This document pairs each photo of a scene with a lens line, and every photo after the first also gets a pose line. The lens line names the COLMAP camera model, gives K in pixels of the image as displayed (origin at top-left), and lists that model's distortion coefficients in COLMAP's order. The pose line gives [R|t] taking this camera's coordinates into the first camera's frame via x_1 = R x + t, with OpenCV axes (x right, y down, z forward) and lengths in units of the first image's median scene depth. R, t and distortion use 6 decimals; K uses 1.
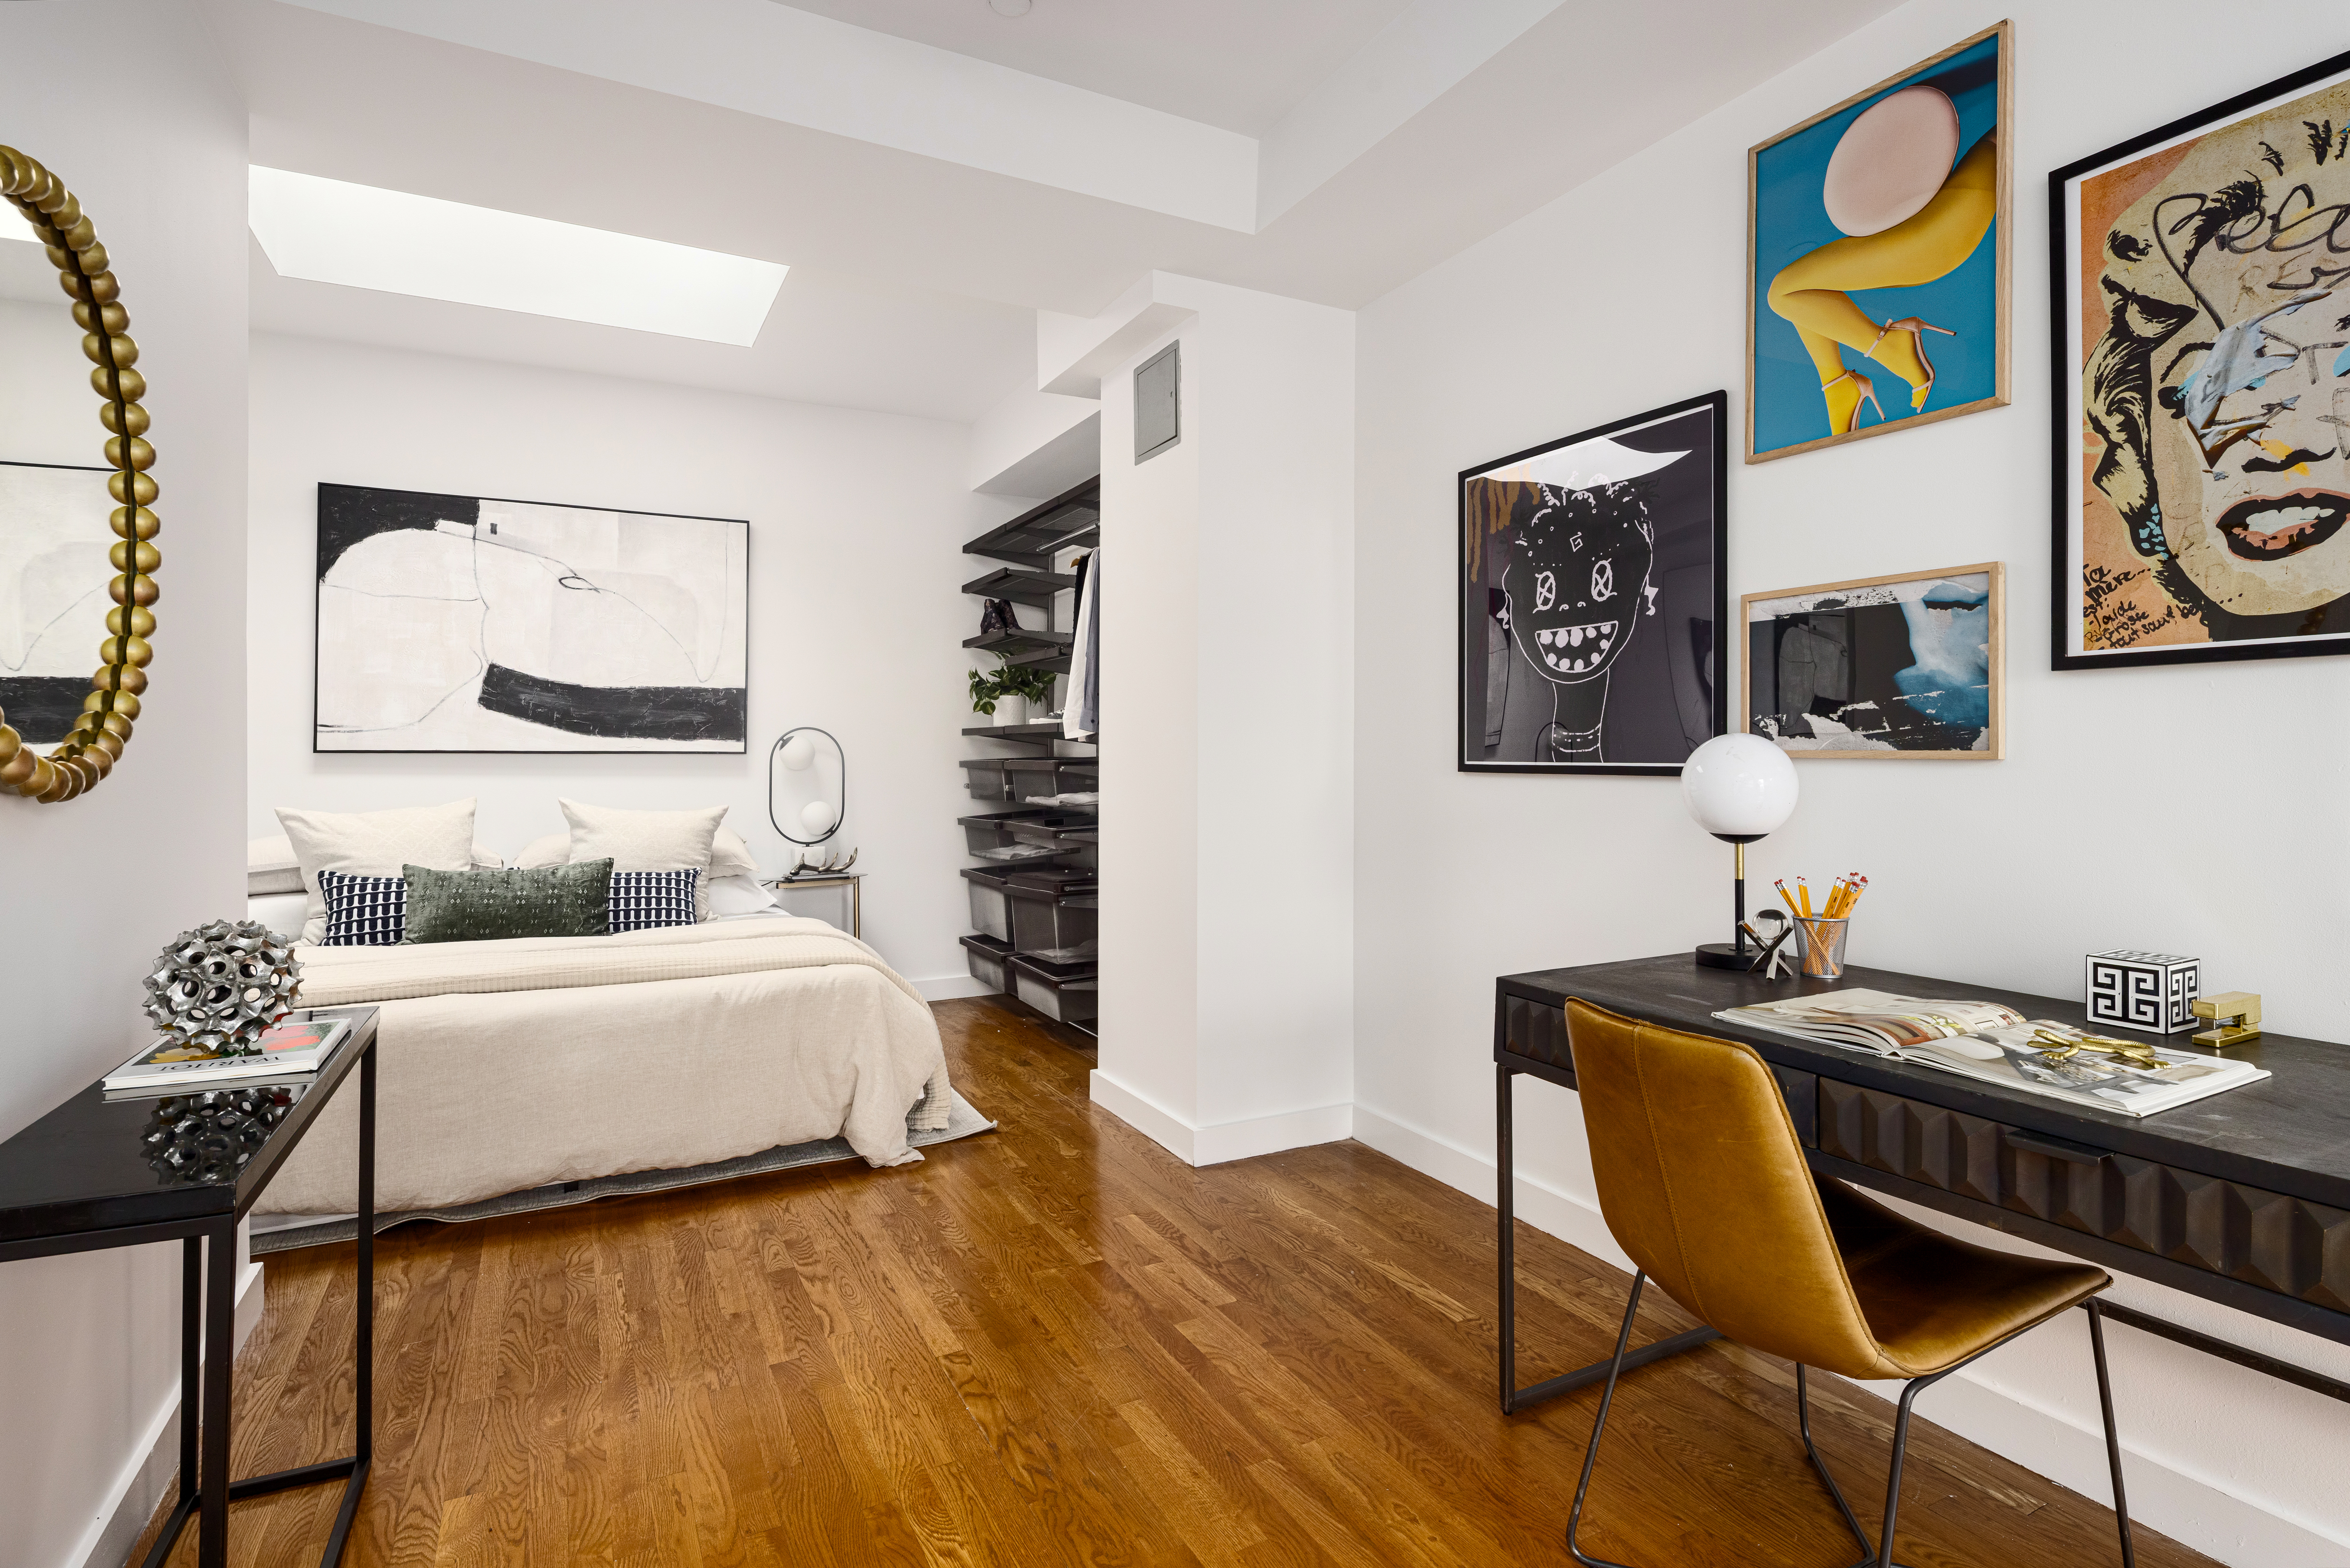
lens RADIAL K [[1149.0, 0, 1168.6], [0, 1149.0, 736.4], [0, 0, 1]] dist [-0.000100, -0.010482]
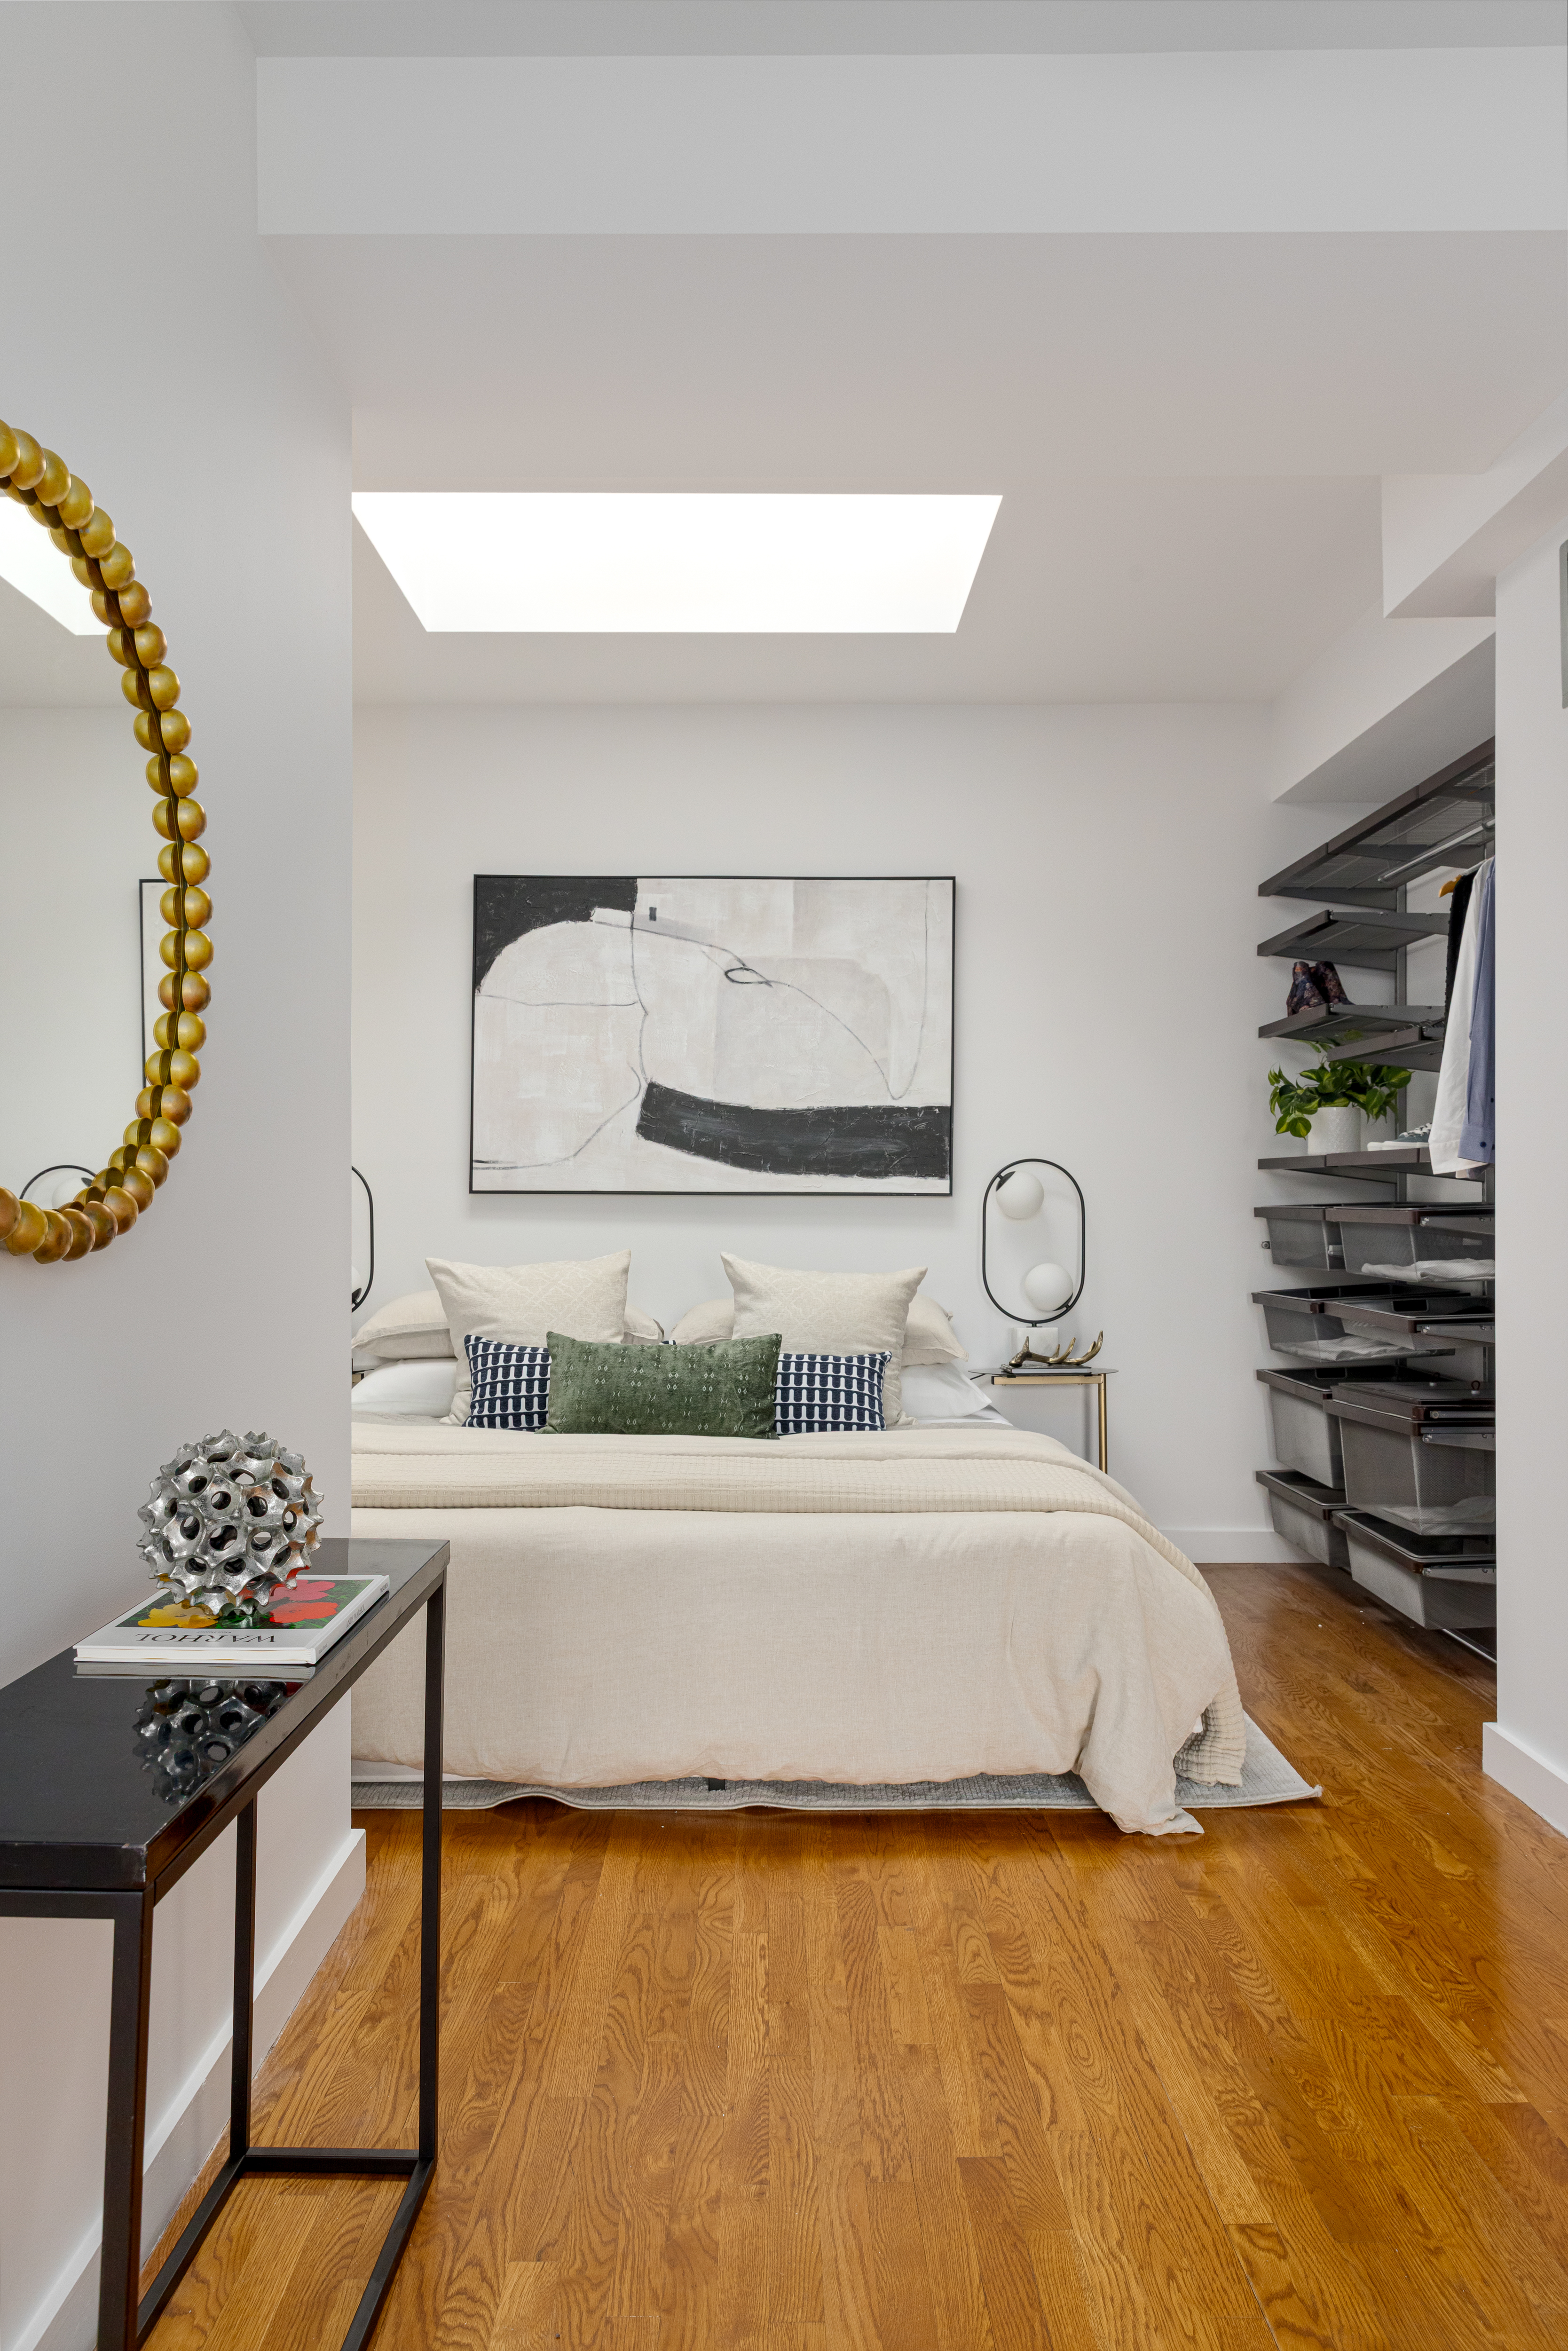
lens RADIAL K [[1511.7, 0, 784.0], [0, 1511.7, 1175.5], [0, 0, 1]] dist [0.017979, -0.000868]
pose [[0.887150, -0.003088, -0.461471, -0.027669], [0.004627, 0.999987, 0.002202, -0.000493], [0.461459, -0.004089, 0.887152, 0.140959]]
